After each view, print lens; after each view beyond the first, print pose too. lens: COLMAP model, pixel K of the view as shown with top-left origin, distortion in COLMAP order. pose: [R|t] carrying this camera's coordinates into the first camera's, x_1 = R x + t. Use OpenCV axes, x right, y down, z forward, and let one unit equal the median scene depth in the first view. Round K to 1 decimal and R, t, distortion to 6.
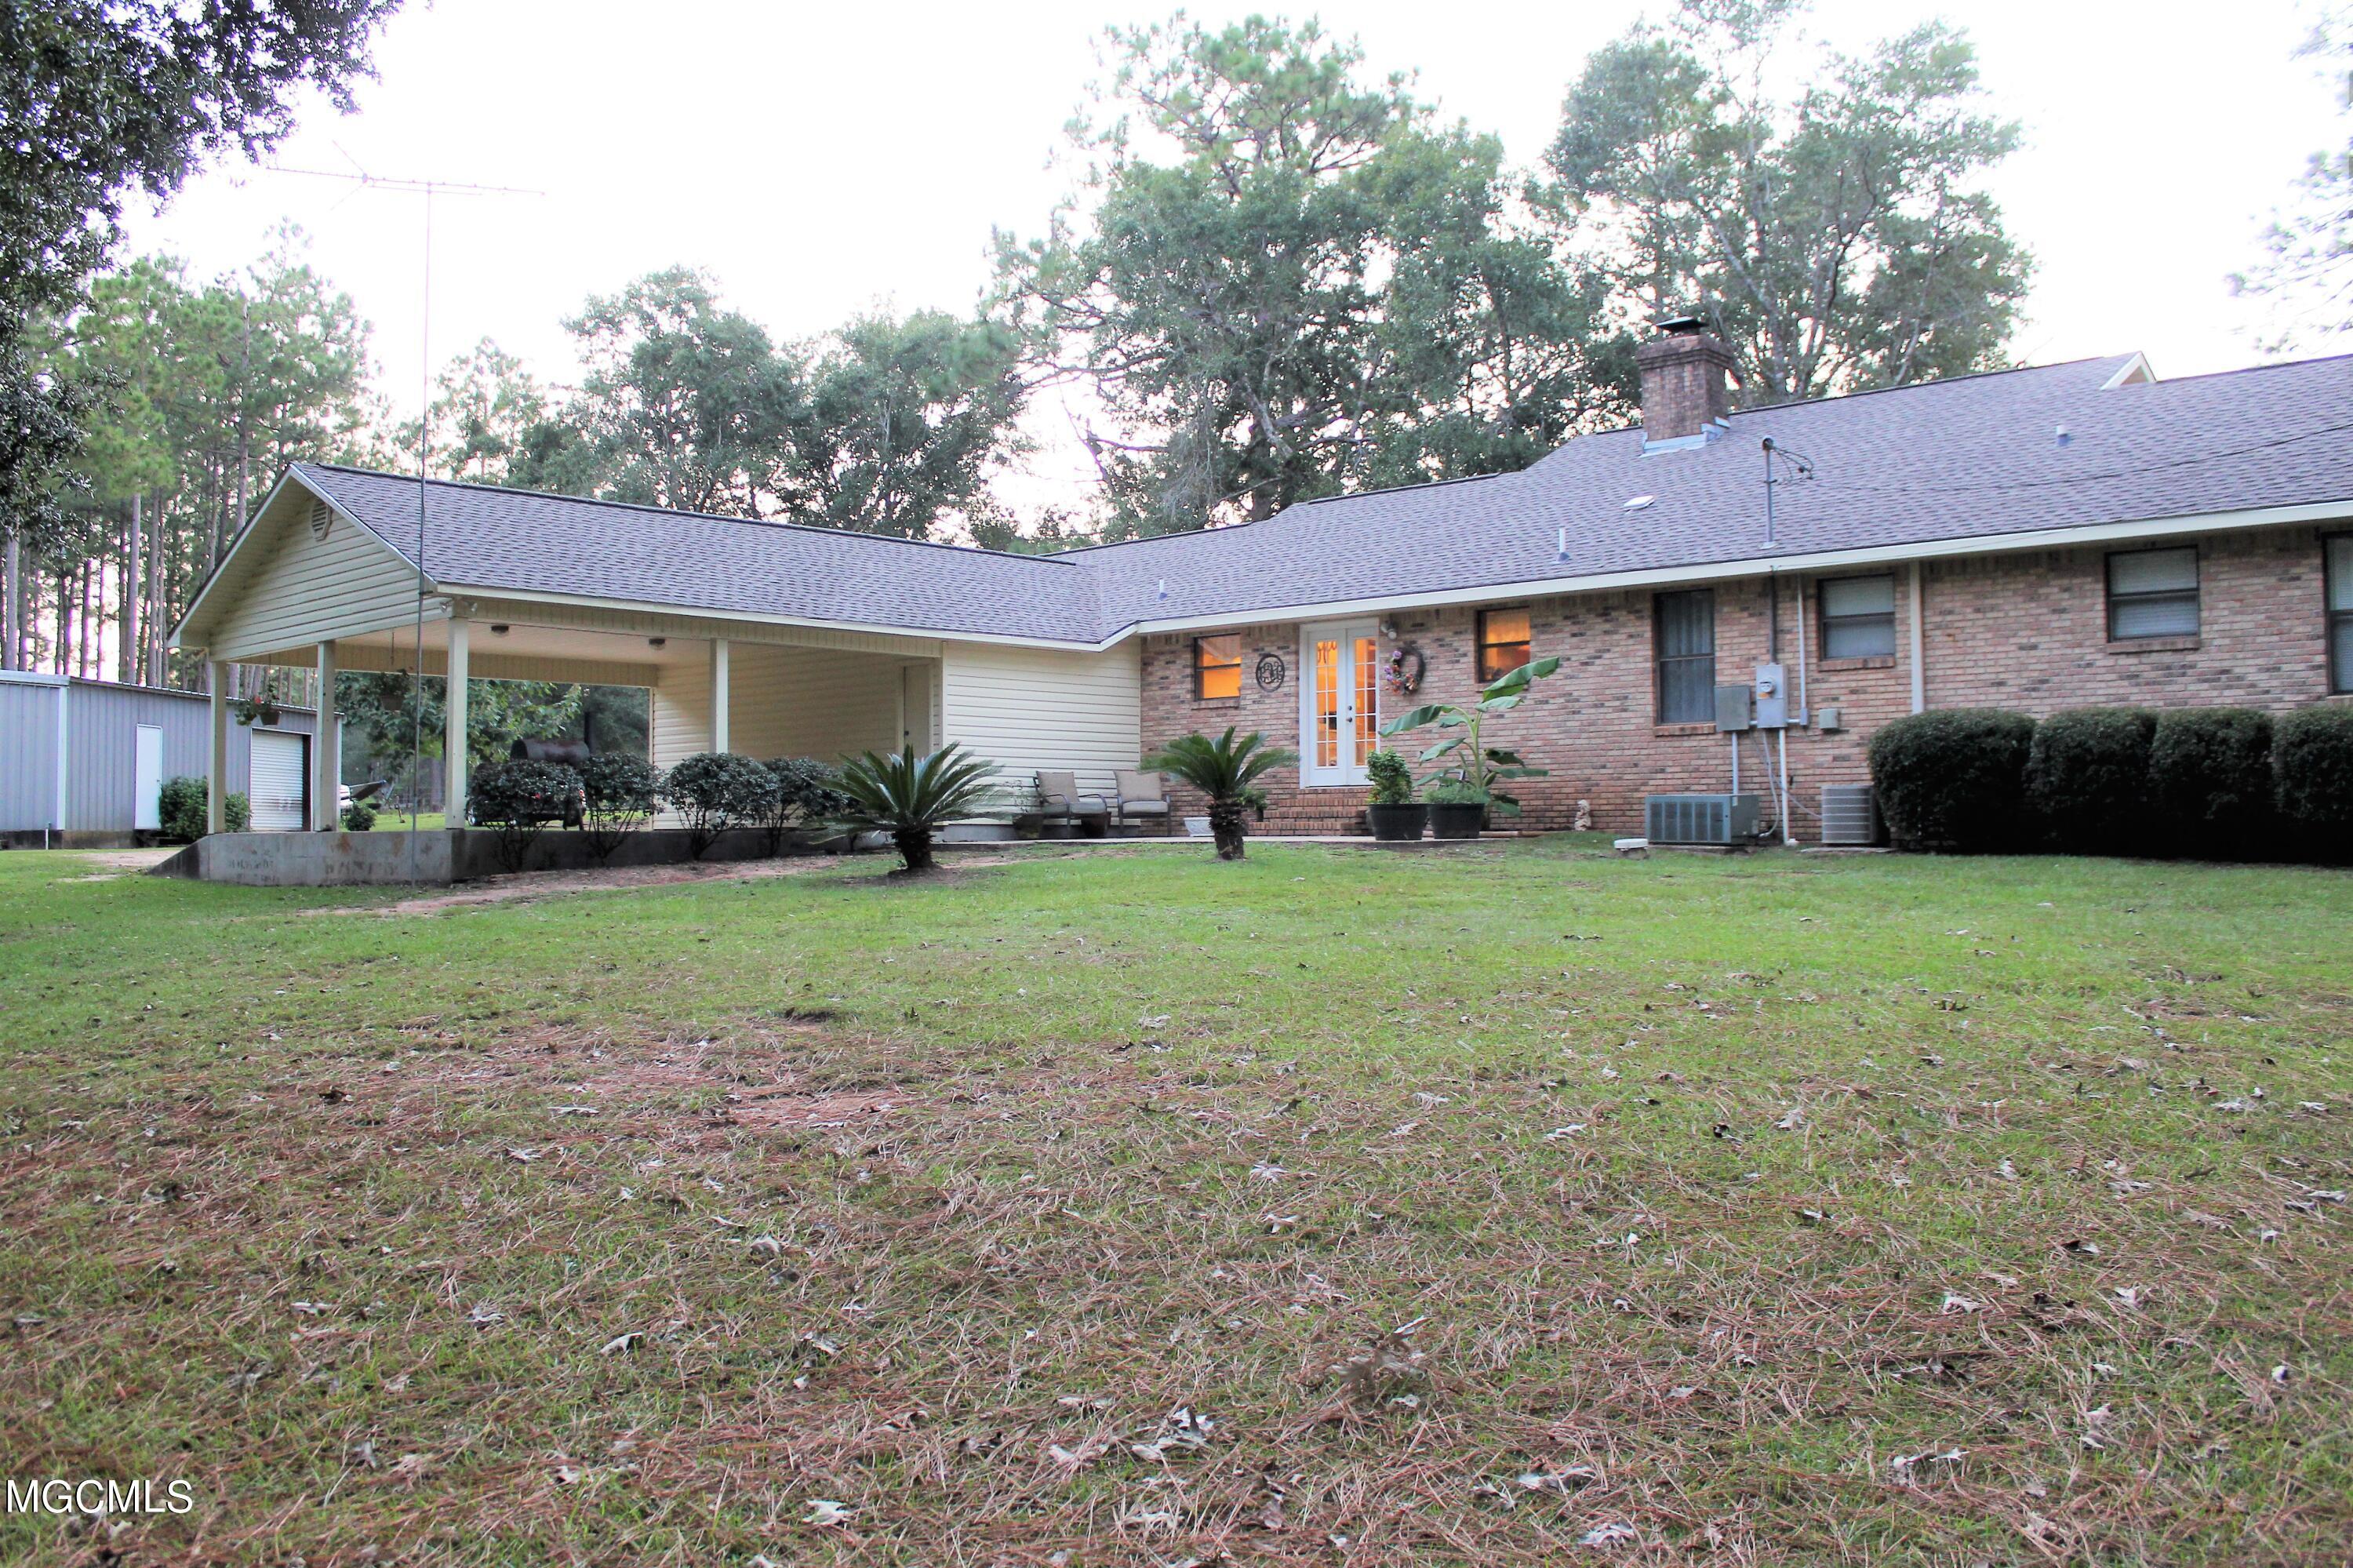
lens RADIAL K [[1994.9, 0, 1131.4], [0, 1994.9, 745.5], [0, 0, 1]] dist [-0.168780, 0.134115]
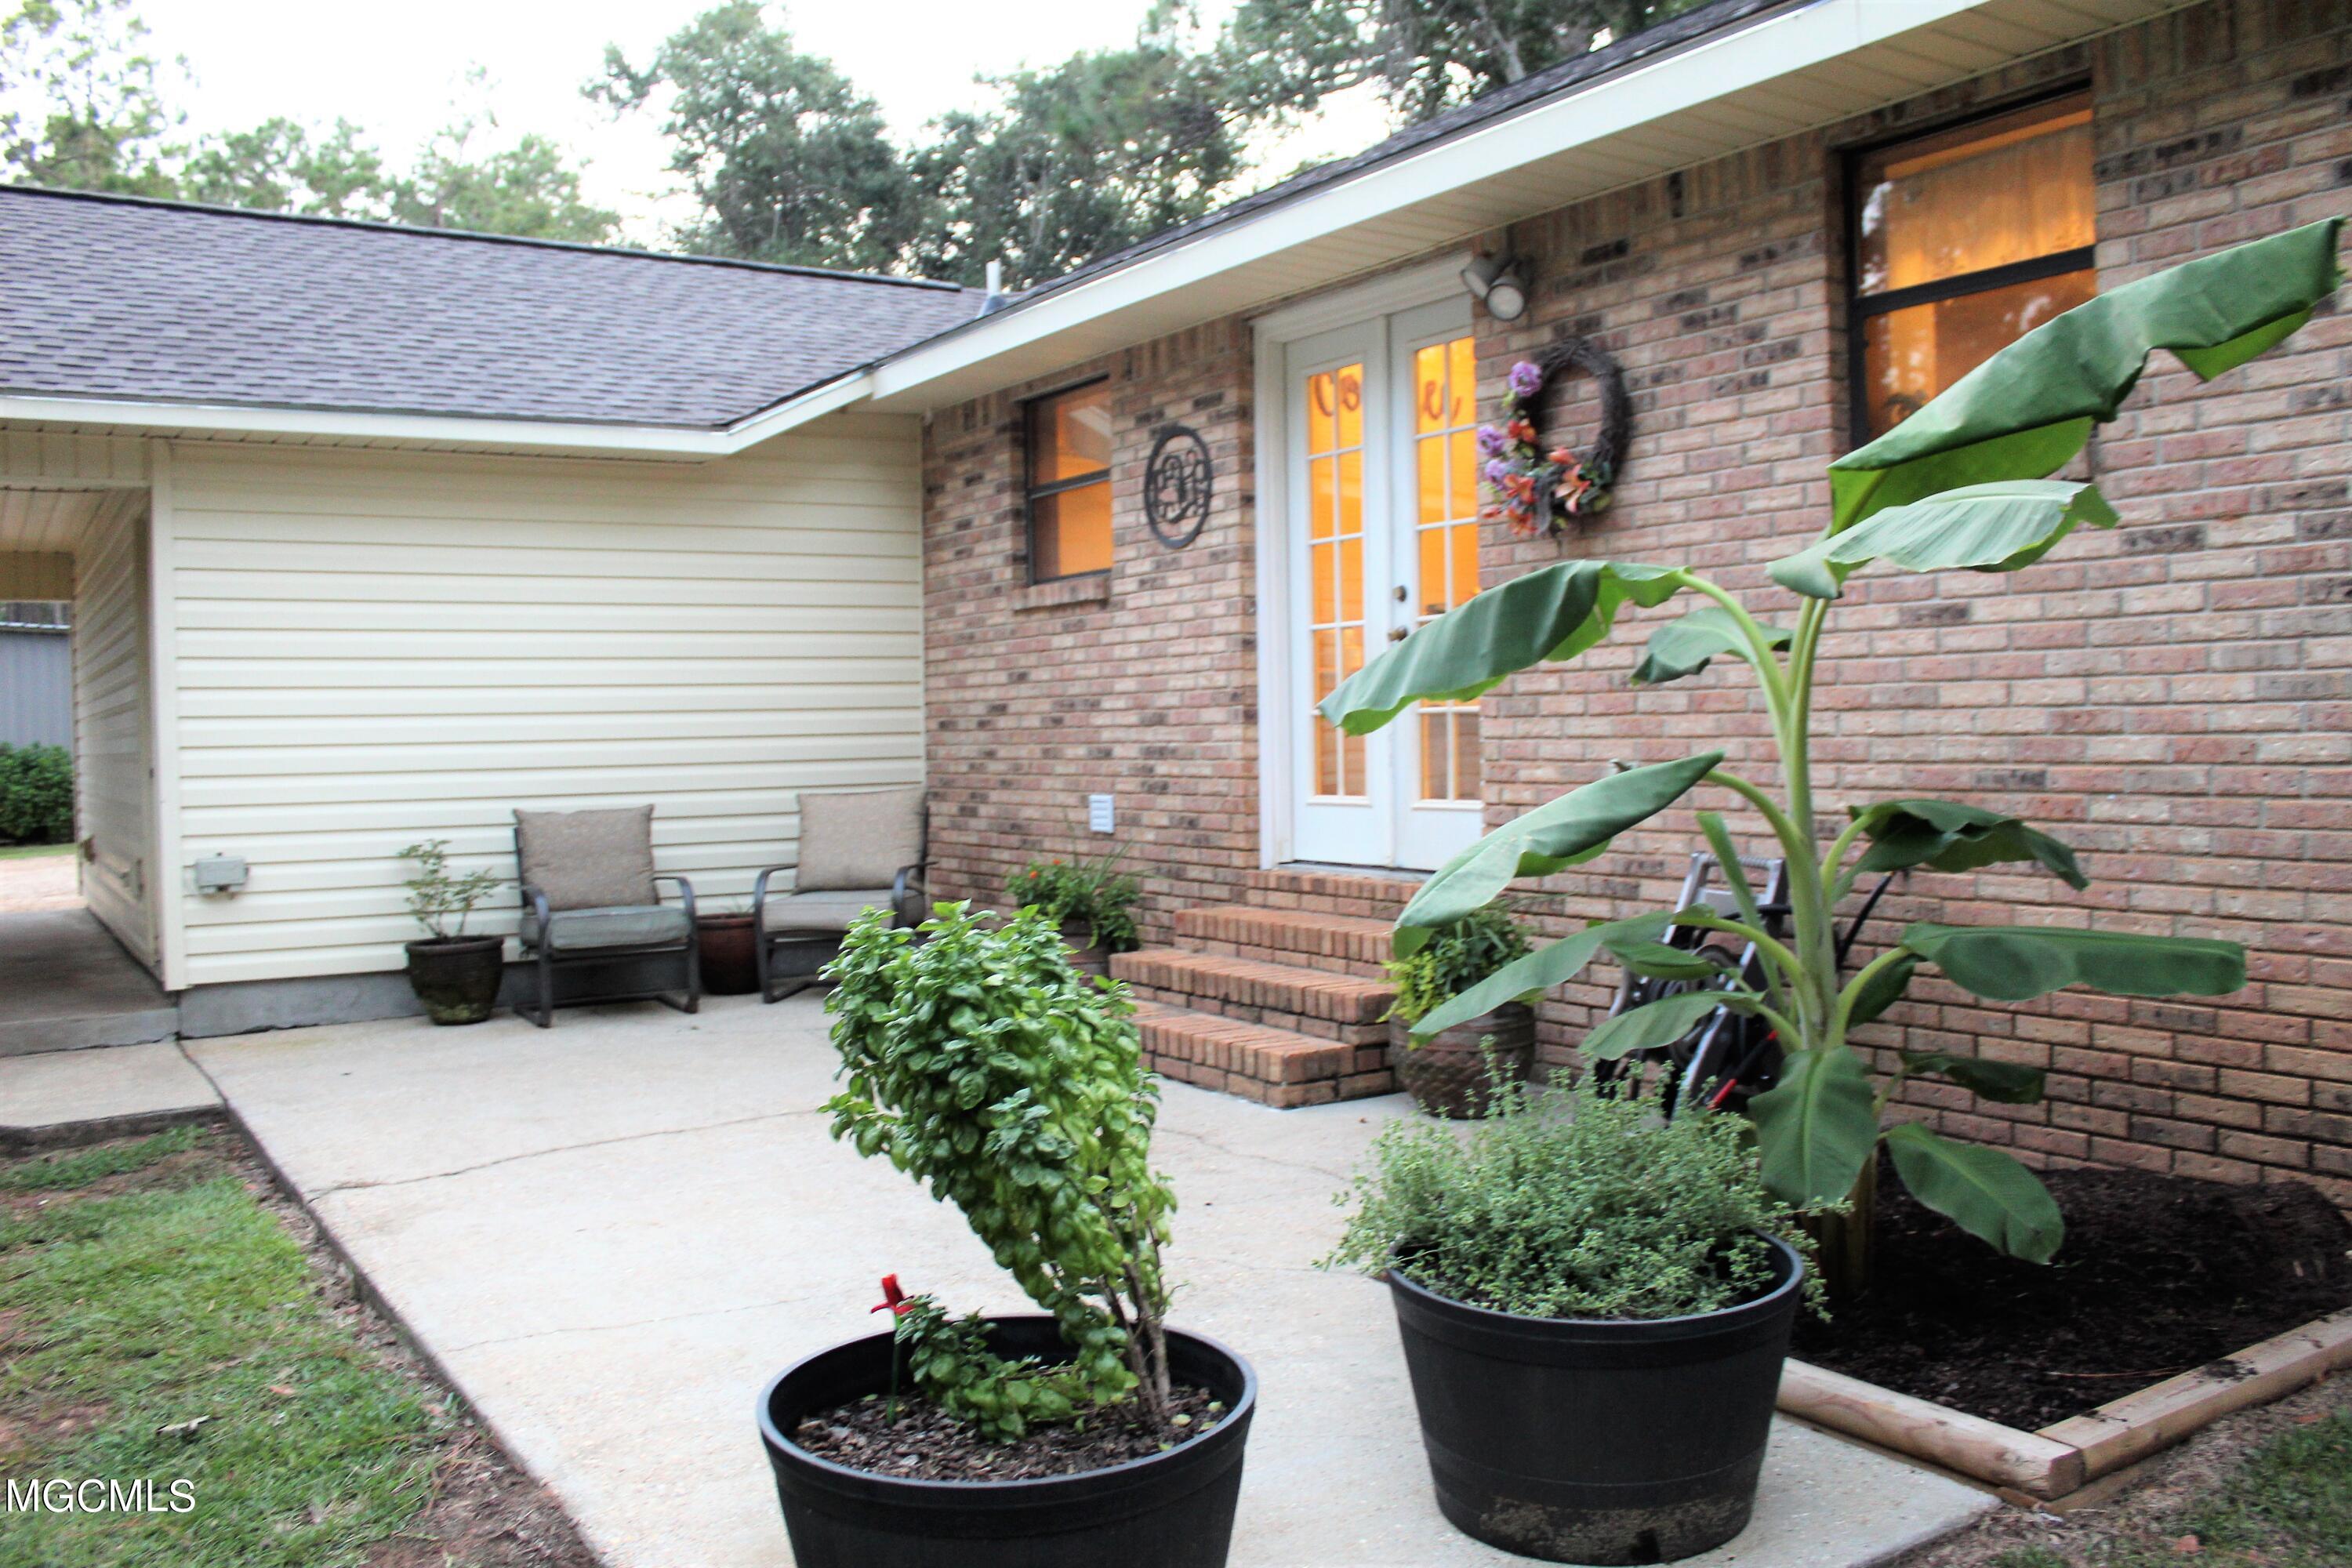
lens RADIAL K [[1942.6, 0, 1172.0], [0, 1942.6, 784.8], [0, 0, 1]] dist [-0.157587, 0.131949]
pose [[0.976355, -0.009637, -0.215958, 0.142813], [0.025697, 0.997096, 0.071684, -0.012876], [0.214640, -0.075538, 0.973768, 0.754174]]
